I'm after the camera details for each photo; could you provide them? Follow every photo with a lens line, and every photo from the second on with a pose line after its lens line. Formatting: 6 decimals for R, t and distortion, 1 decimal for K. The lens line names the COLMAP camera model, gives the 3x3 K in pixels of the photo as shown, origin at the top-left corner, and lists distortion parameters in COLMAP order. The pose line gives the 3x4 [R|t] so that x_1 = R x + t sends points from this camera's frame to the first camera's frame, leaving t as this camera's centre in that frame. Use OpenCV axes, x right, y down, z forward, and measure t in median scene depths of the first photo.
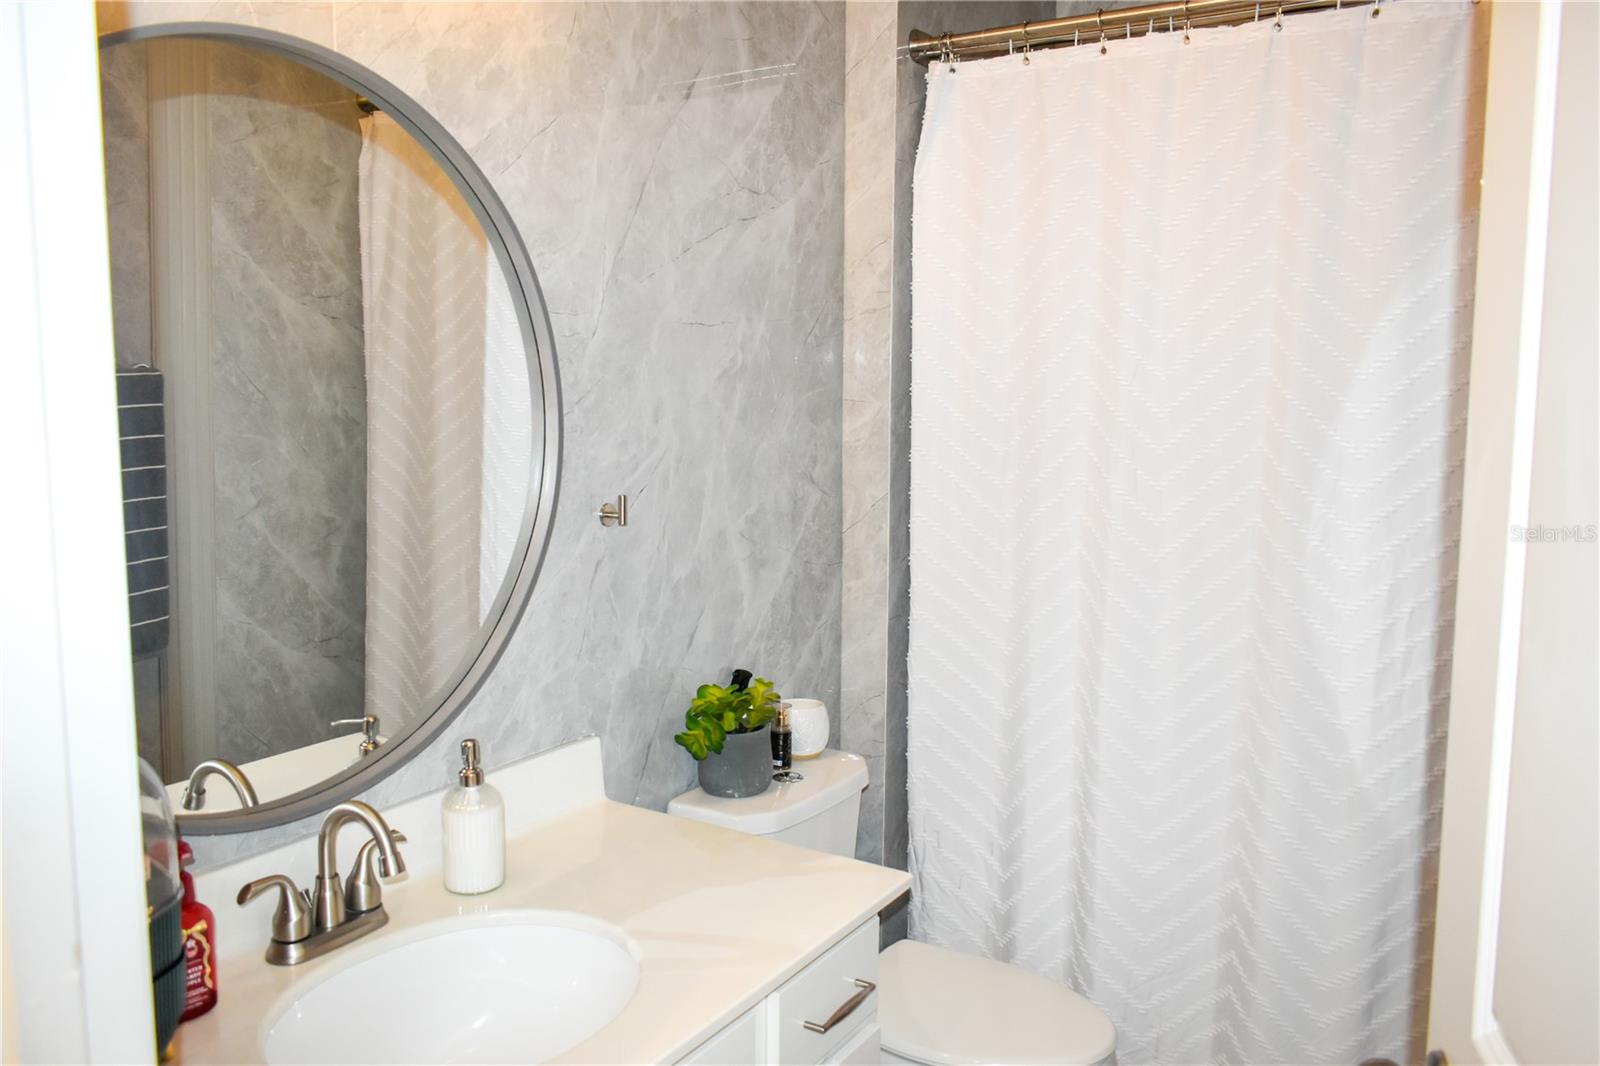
lens RADIAL K [[1301.2, 0, 808.2], [0, 1301.2, 532.7], [0, 0, 1]] dist [-0.029279, -0.001943]
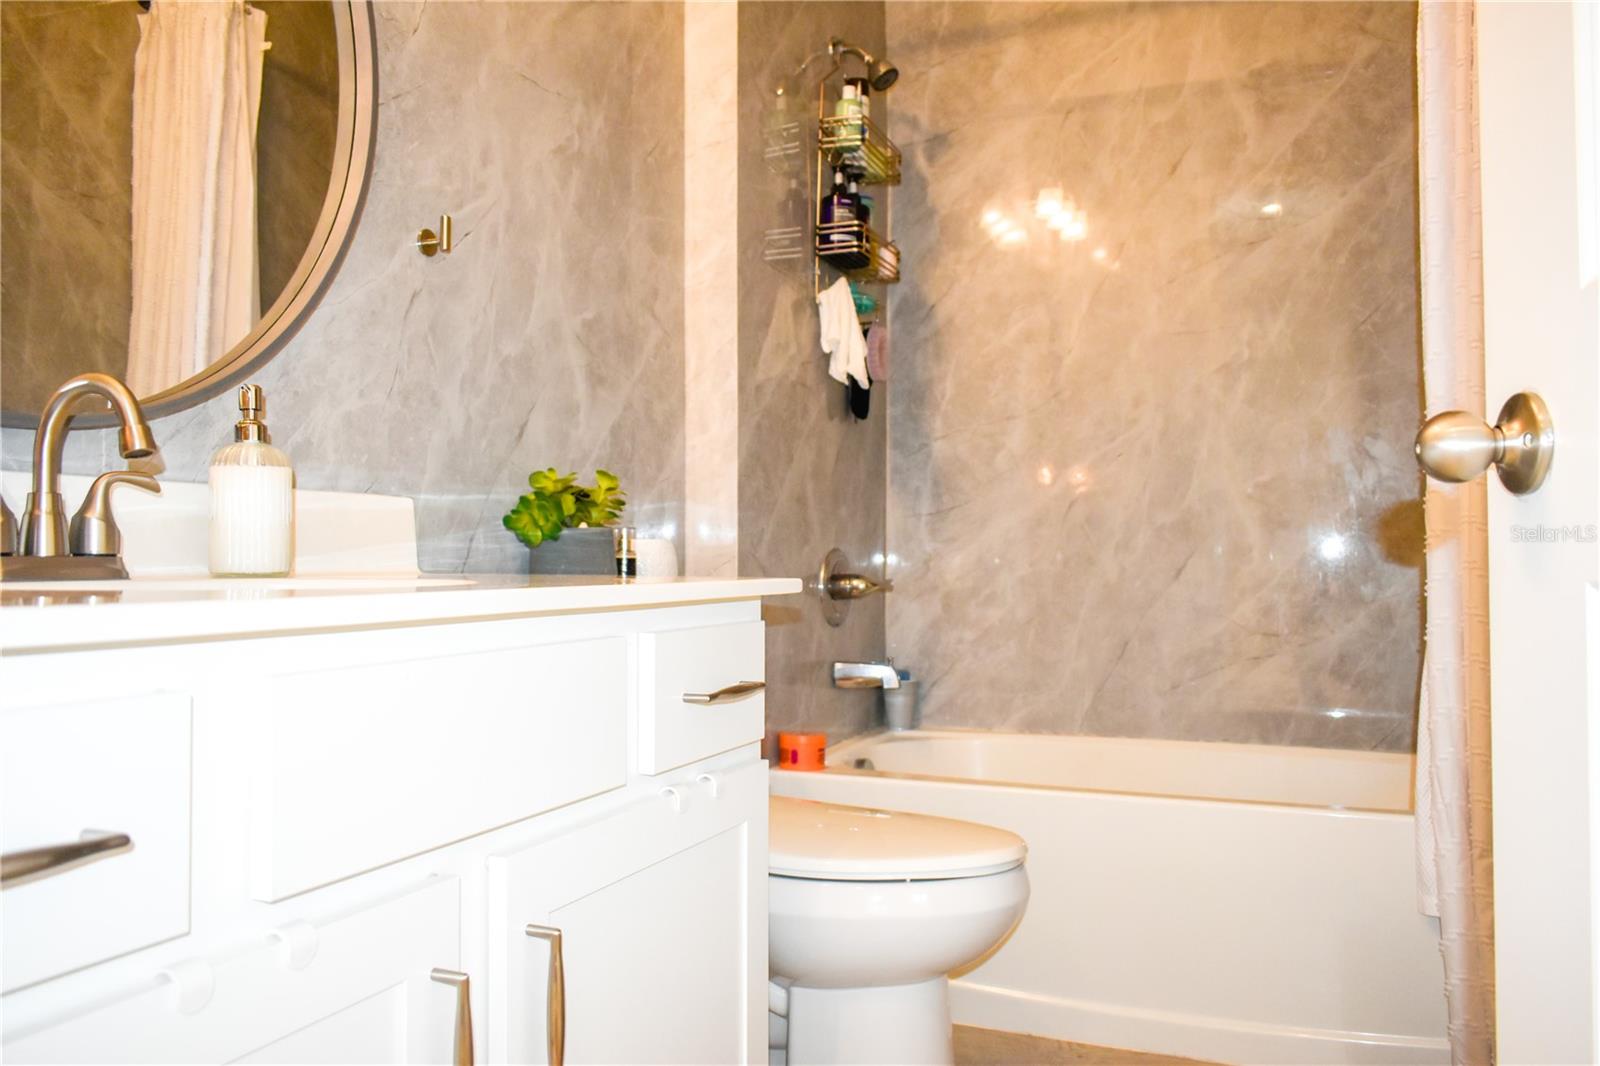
lens RADIAL K [[1292.3, 0, 812.6], [0, 1292.3, 527.2], [0, 0, 1]] dist [-0.012117, 0.005242]
pose [[0.987473, -0.004324, 0.157732, -0.034234], [0.026540, 0.989935, -0.139012, 0.269905], [-0.155543, 0.141457, 0.977648, 0.138103]]
